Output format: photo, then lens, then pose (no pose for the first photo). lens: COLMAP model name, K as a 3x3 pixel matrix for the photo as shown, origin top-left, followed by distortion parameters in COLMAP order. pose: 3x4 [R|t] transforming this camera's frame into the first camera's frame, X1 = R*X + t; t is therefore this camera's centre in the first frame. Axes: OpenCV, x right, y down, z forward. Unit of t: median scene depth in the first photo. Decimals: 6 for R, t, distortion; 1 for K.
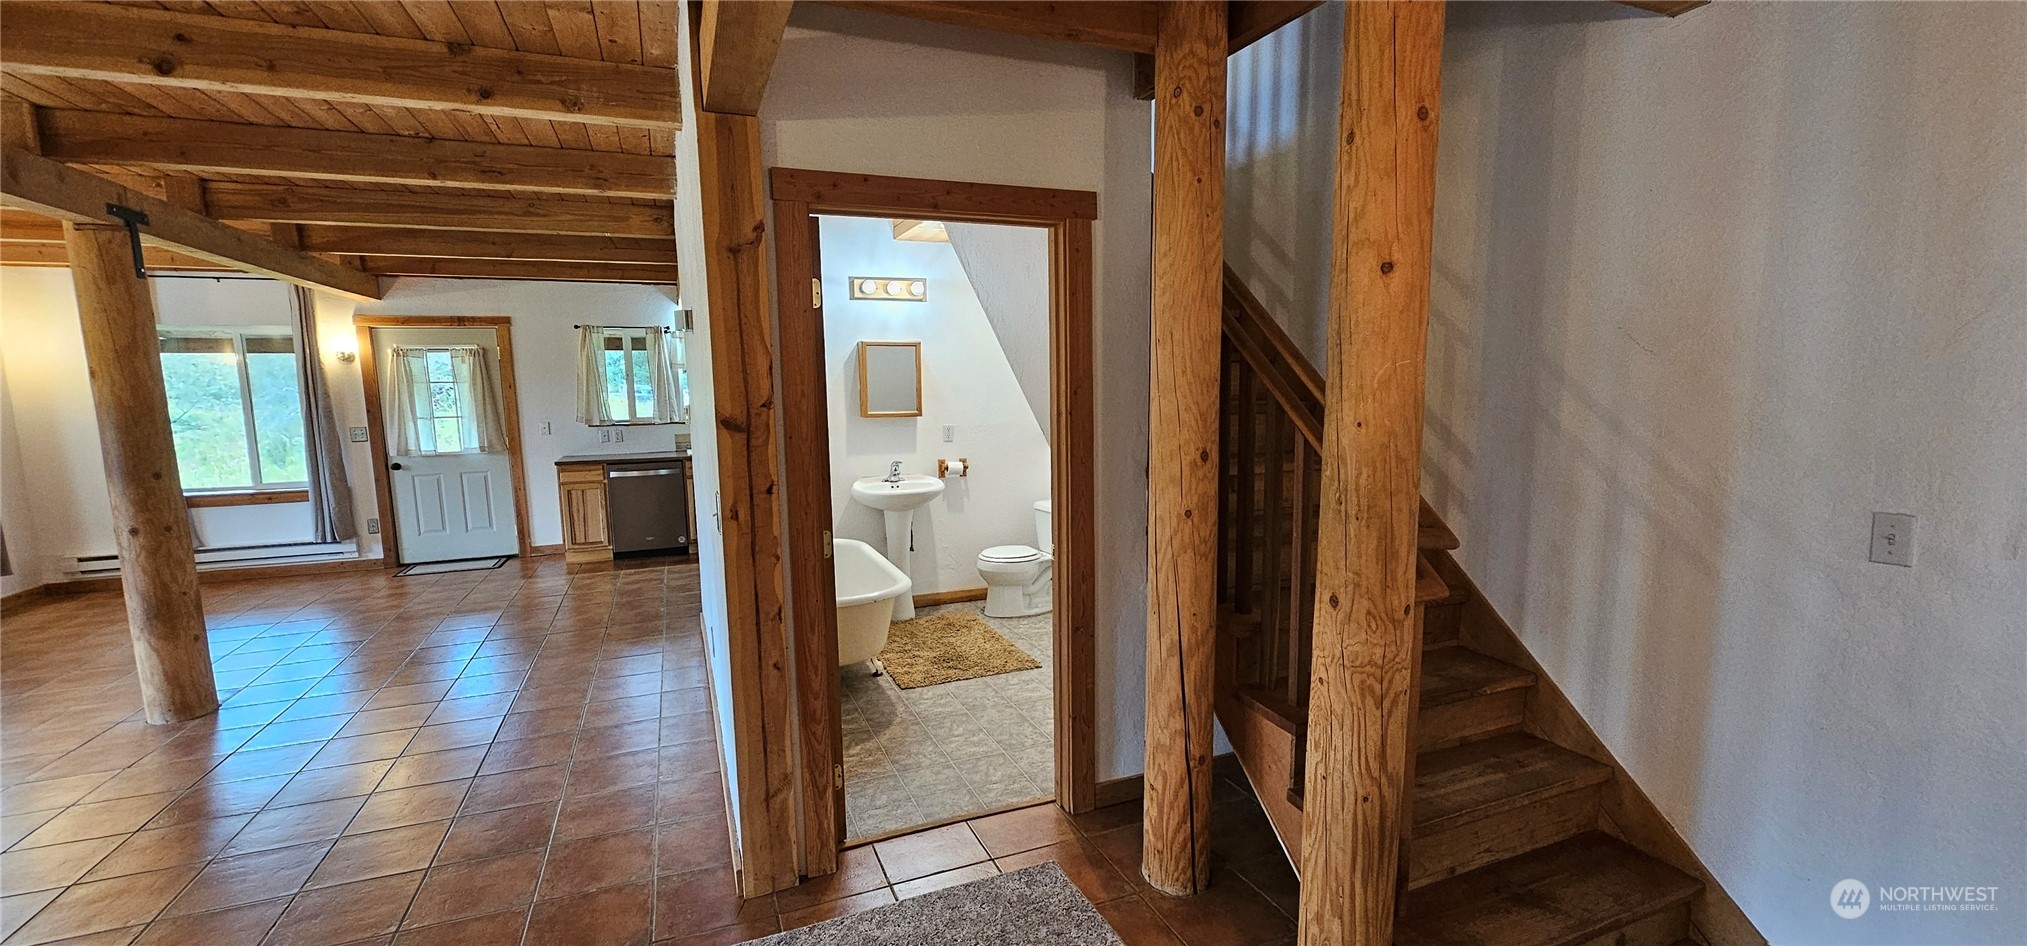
lens RADIAL K [[824.1, 0, 1014.3], [0, 824.1, 481.8], [0, 0, 1]] dist [-0.000902, -0.000001]
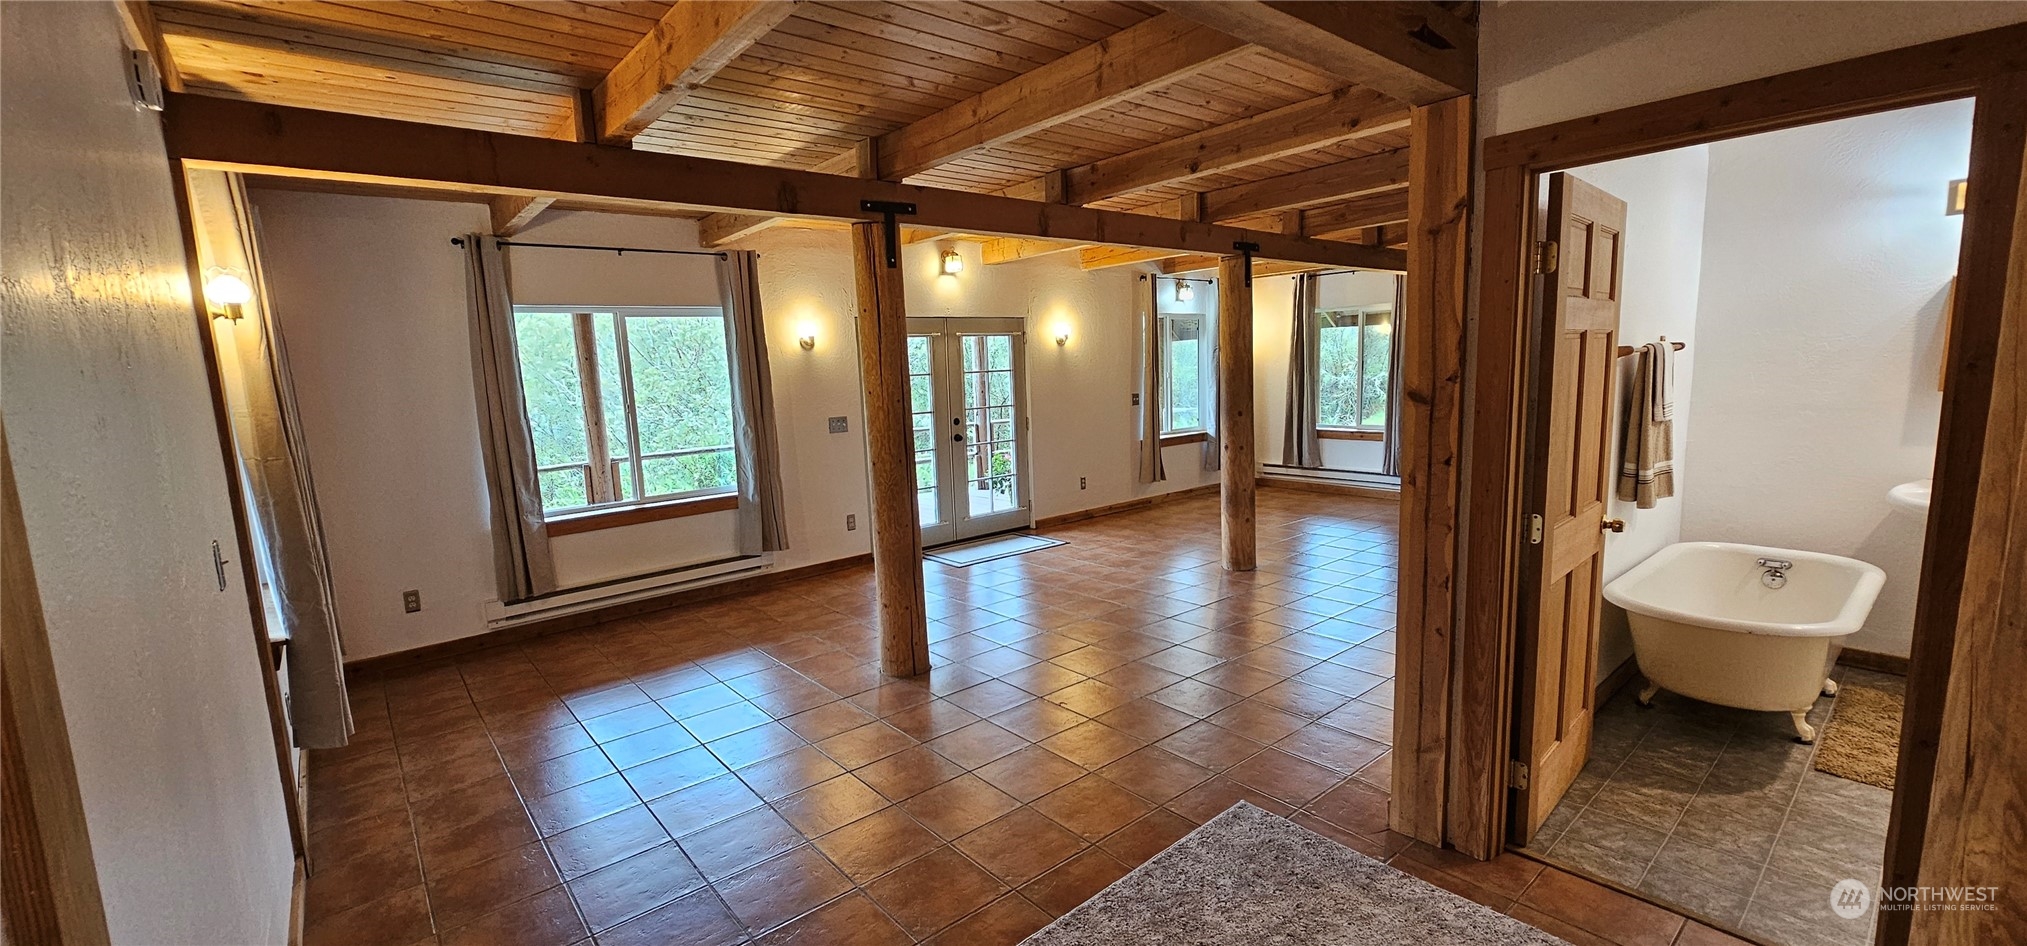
lens RADIAL K [[824.1, 0, 1014.3], [0, 824.1, 481.8], [0, 0, 1]] dist [-0.000902, -0.000001]
pose [[0.304343, 0.136993, -0.942660, 0.283781], [-0.086217, 0.989504, 0.115965, -0.020790], [0.948653, 0.045981, 0.312959, 0.090564]]
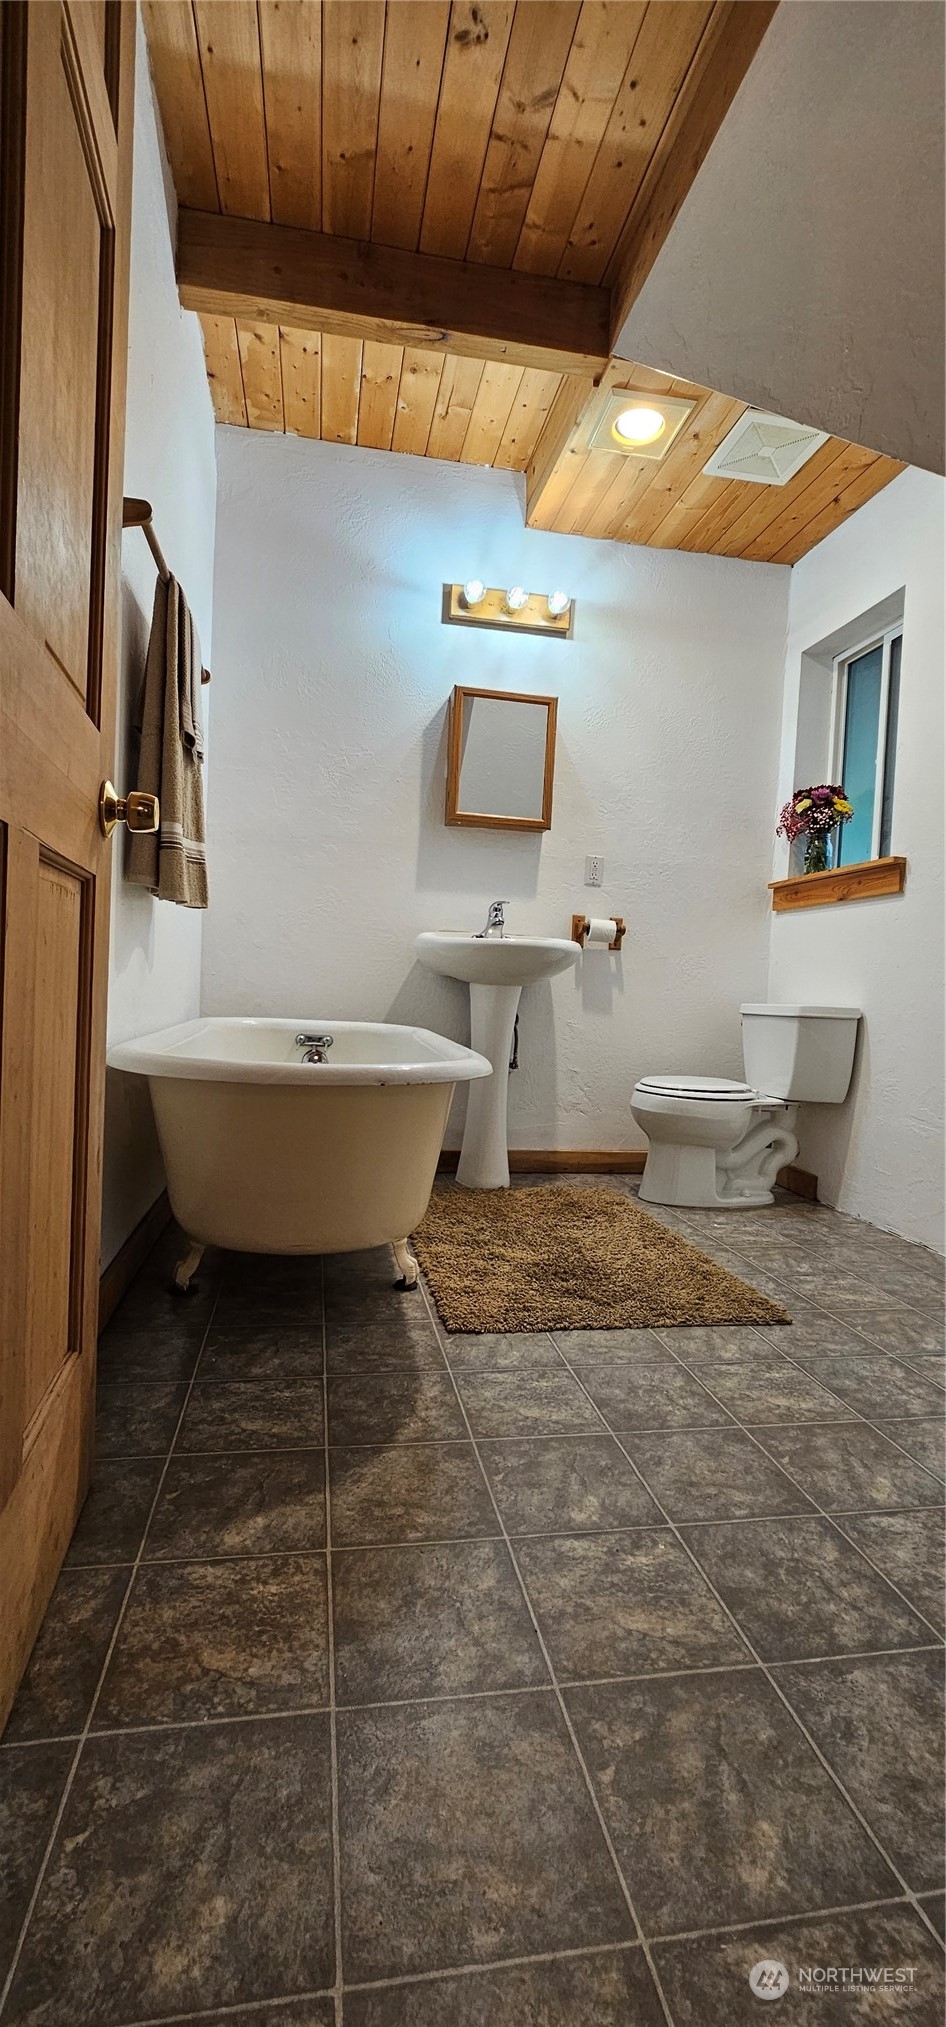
lens RADIAL K [[824.1, 0, 461.4], [0, 824.1, 1014.3], [0, 0, 1]] dist [-0.000902, -0.000001]
pose [[0.973358, 0.067135, -0.219244, -0.048765], [-0.086643, 0.992973, -0.080602, 0.122227], [0.212292, 0.097450, 0.972335, 0.563037]]
